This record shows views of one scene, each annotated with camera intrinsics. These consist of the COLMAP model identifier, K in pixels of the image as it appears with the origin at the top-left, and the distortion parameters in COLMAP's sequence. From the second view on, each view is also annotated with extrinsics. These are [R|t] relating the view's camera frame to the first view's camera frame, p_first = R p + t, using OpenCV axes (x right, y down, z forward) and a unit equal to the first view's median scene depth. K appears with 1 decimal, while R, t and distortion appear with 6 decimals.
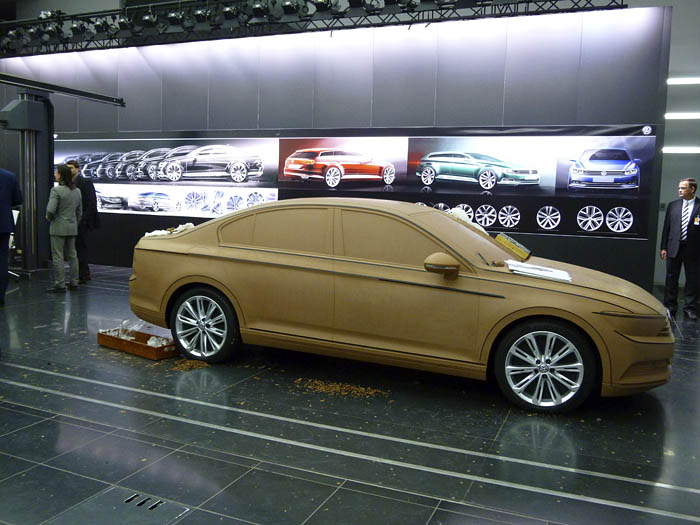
lens RADIAL K [[641.3, 0, 350.0], [0, 641.3, 262.5], [0, 0, 1]] dist [0.000796, 0.005666]
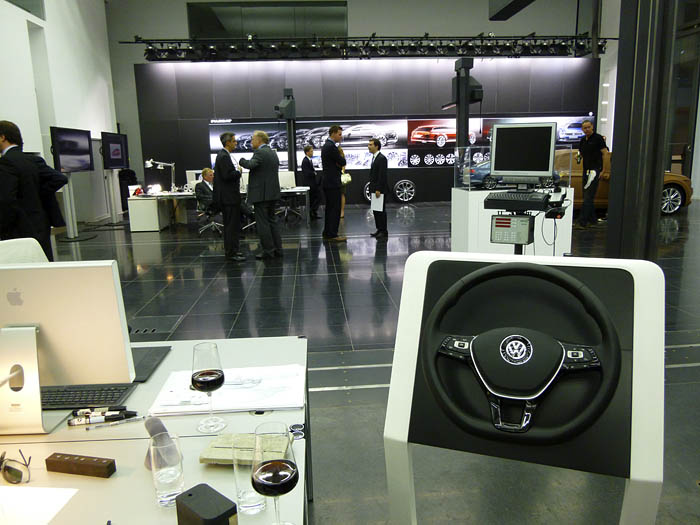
lens RADIAL K [[543.5, 0, 350.0], [0, 543.5, 262.5], [0, 0, 1]] dist [-0.003162, 0.003032]
pose [[0.891243, -0.136372, 0.432537, -0.946490], [0.096038, 0.988842, 0.113879, 0.007043], [-0.443241, -0.059954, 0.894395, -0.279841]]
